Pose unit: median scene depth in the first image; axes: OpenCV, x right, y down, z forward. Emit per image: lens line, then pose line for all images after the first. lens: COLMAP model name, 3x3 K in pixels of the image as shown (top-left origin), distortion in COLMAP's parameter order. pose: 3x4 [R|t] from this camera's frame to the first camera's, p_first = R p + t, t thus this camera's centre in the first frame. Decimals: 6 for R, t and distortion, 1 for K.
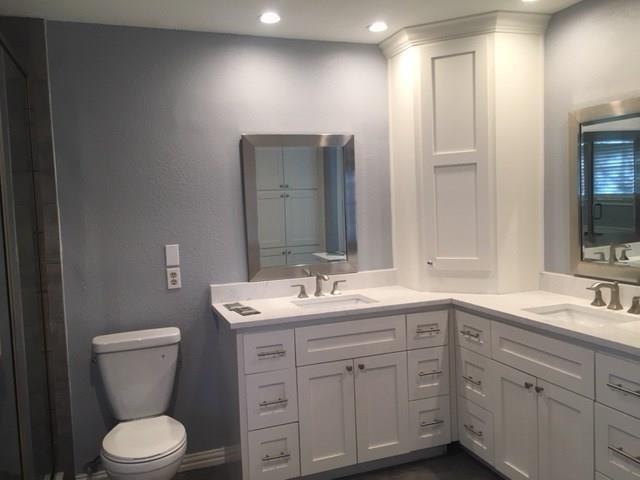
lens RADIAL K [[546.1, 0, 321.5], [0, 546.1, 242.4], [0, 0, 1]] dist [0.098736, -0.126473]
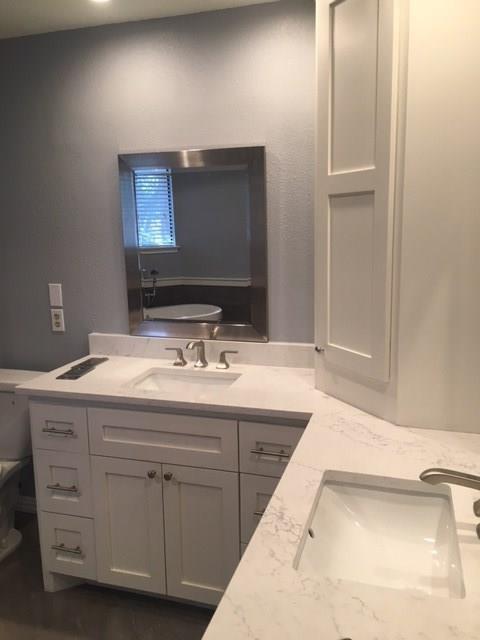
lens RADIAL K [[546.1, 0, 241.3], [0, 546.1, 317.3], [0, 0, 1]] dist [0.098736, -0.126473]
pose [[0.792921, 0.131751, -0.594910, 0.522659], [-0.057691, 0.988190, 0.141955, -0.087977], [0.606587, -0.078238, 0.791158, 0.460207]]
